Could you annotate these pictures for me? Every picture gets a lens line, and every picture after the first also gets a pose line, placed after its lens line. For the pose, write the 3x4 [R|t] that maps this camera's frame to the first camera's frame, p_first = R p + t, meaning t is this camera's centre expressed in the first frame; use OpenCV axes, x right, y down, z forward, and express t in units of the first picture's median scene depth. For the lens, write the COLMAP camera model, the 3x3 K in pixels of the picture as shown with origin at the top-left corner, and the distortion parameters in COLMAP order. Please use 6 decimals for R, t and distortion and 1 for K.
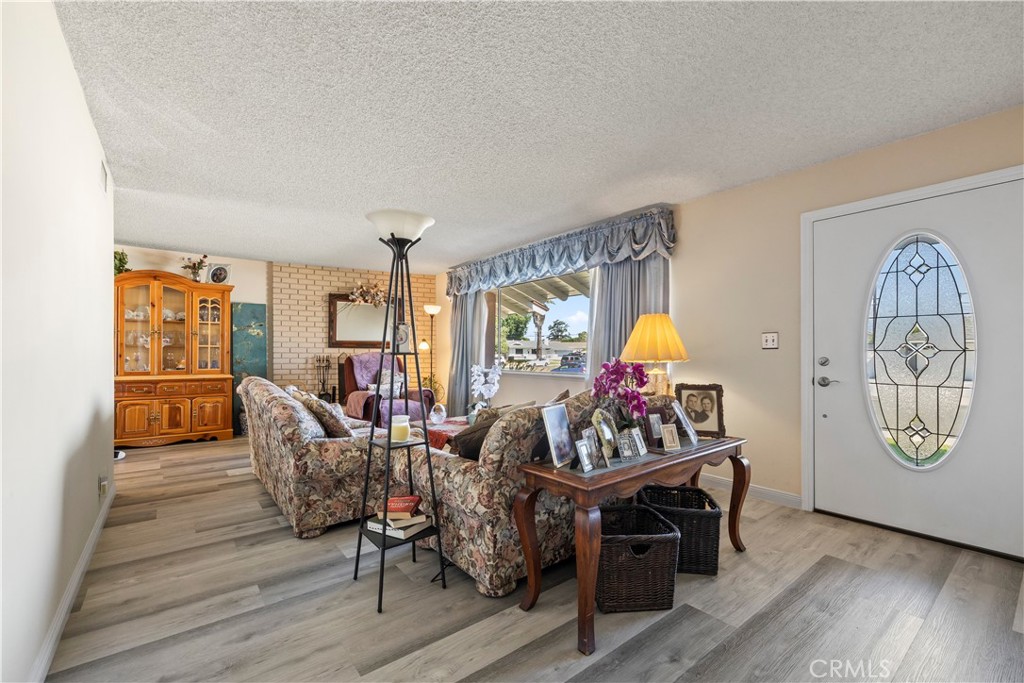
lens RADIAL K [[434.1, 0, 509.1], [0, 434.1, 356.0], [0, 0, 1]] dist [0.000156, 0.000101]
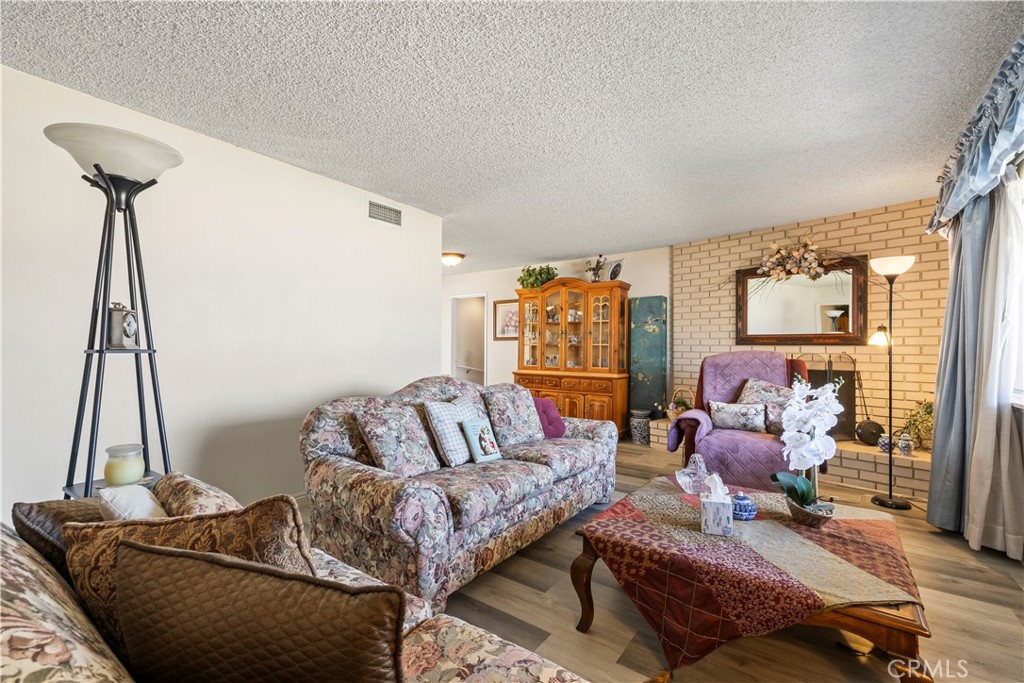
lens RADIAL K [[431.7, 0, 513.6], [0, 431.7, 349.1], [0, 0, 1]] dist [0.000077, 0.000191]
pose [[0.281973, -0.002396, -0.959419, 0.201849], [-0.011450, 0.999917, -0.005862, -0.004431], [0.959354, 0.012639, 0.281922, 0.514378]]
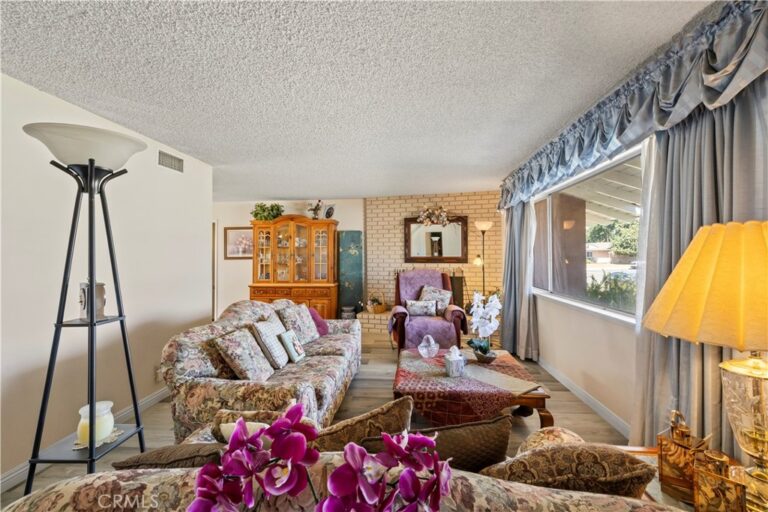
lens RADIAL K [[325.5, 0, 386.4], [0, 325.5, 251.3], [0, 0, 1]] dist [0.000547, 0.000097]
pose [[0.741975, -0.016538, -0.670223, 0.180828], [0.005602, 0.999814, -0.018469, -0.040973], [0.670404, 0.009949, 0.741930, 0.342728]]
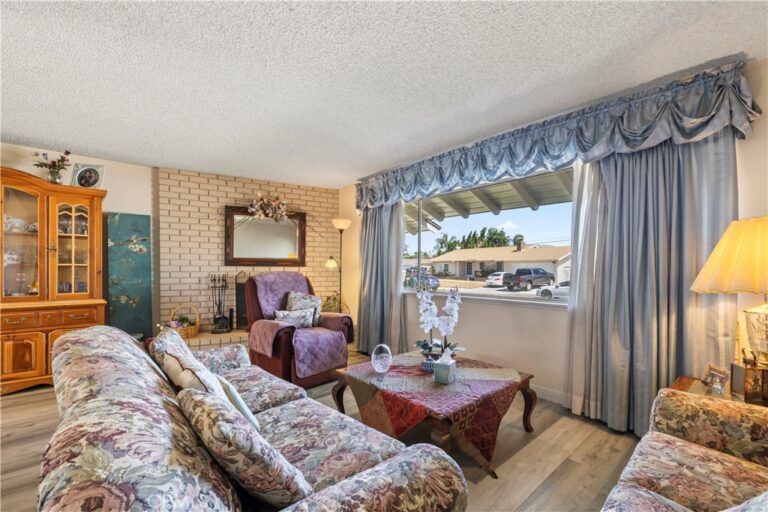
lens RADIAL K [[327.4, 0, 382.2], [0, 327.4, 271.6], [0, 0, 1]] dist [0.000342, -0.000085]
pose [[0.997998, -0.001238, 0.063231, -0.155064], [0.000814, 0.999977, 0.006734, -0.013396], [-0.063238, -0.006669, 0.997976, 0.350795]]
